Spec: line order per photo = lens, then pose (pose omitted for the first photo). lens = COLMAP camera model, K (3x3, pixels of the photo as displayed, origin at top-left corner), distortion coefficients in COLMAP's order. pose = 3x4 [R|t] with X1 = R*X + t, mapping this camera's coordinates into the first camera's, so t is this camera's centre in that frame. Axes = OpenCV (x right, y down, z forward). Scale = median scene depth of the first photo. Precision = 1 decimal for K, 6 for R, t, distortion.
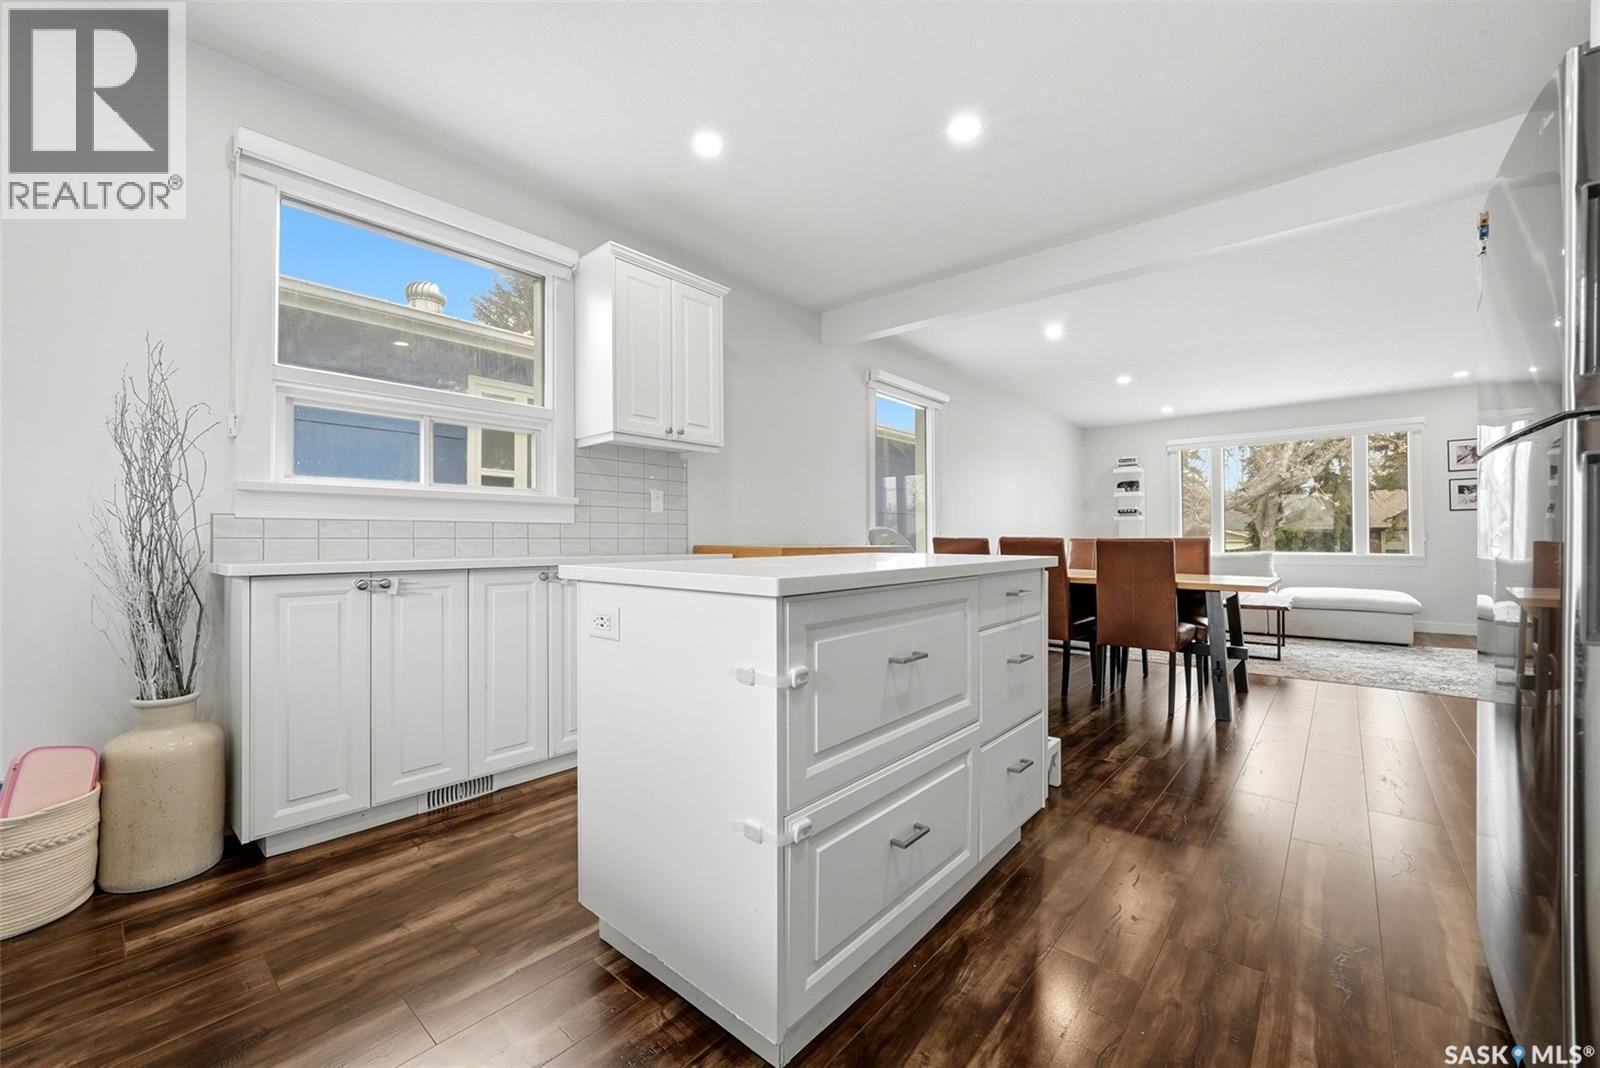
lens RADIAL K [[696.0, 0, 769.3], [0, 696.0, 545.4], [0, 0, 1]] dist [-0.000500, -0.000124]
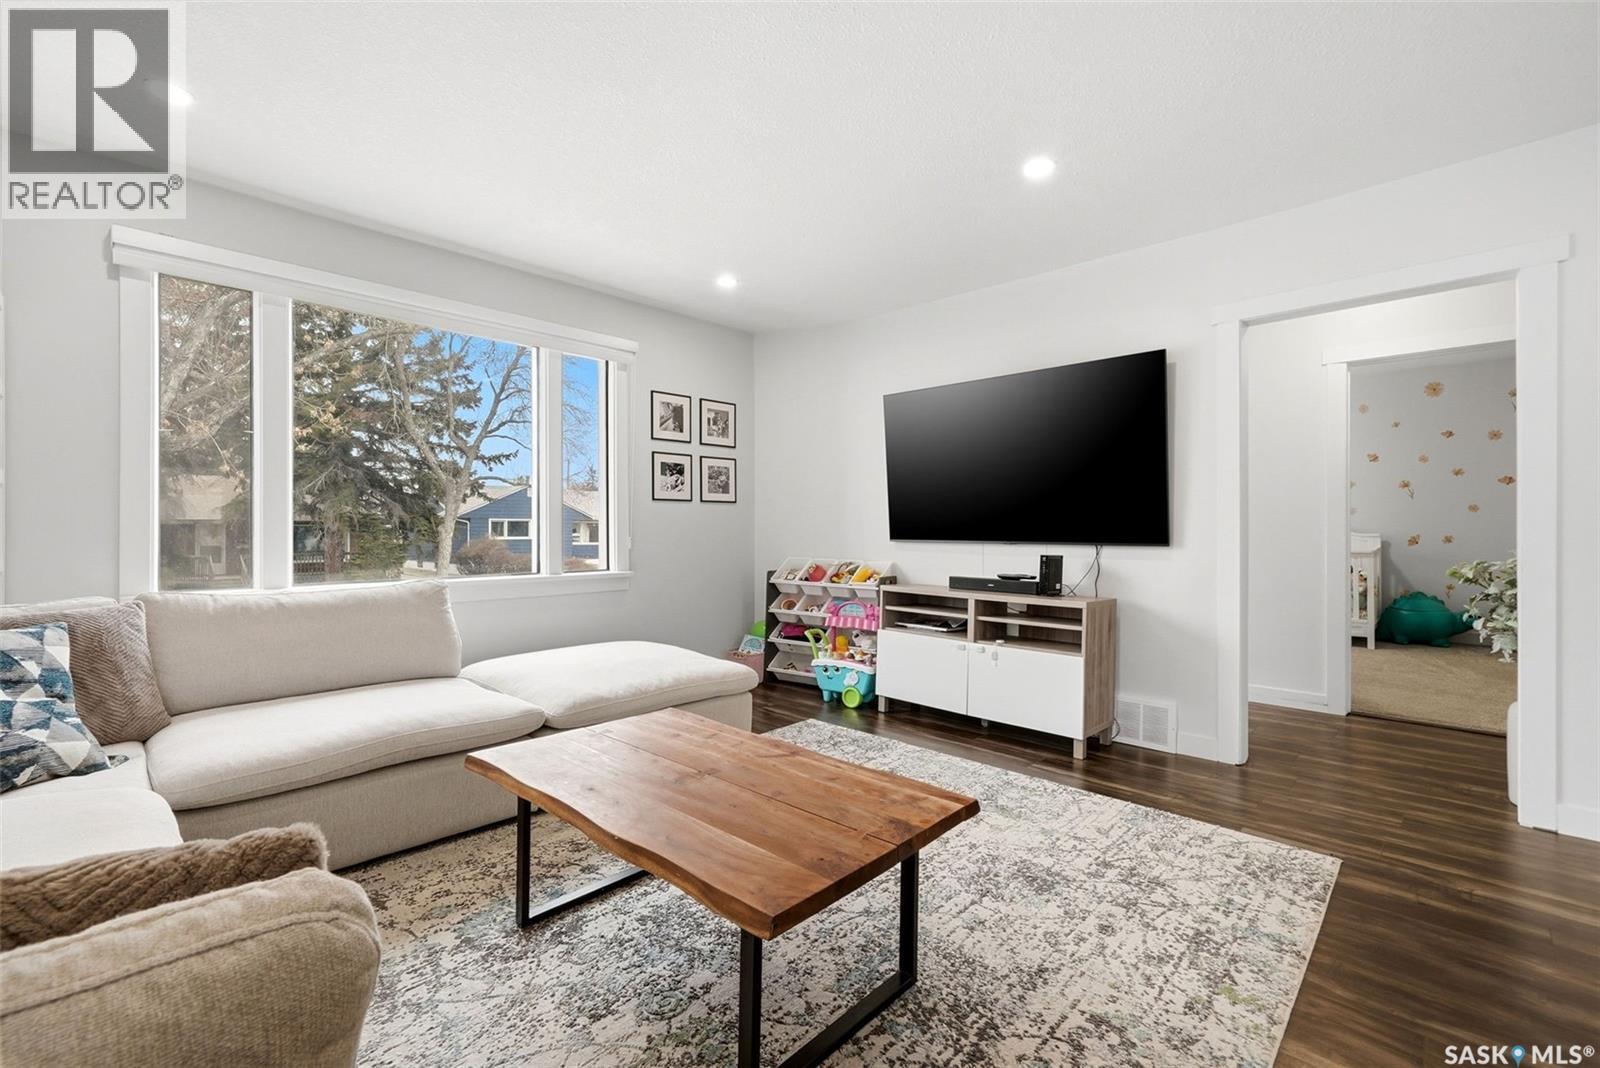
lens RADIAL K [[682.4, 0, 800.0], [0, 682.4, 534.0], [0, 0, 1]] dist [0.007217, 0.000101]
pose [[0.067440, 0.002133, 0.997721, 0.291262], [0.001037, 0.999997, -0.002208, -0.014513], [-0.997723, 0.001183, 0.067437, 0.654365]]
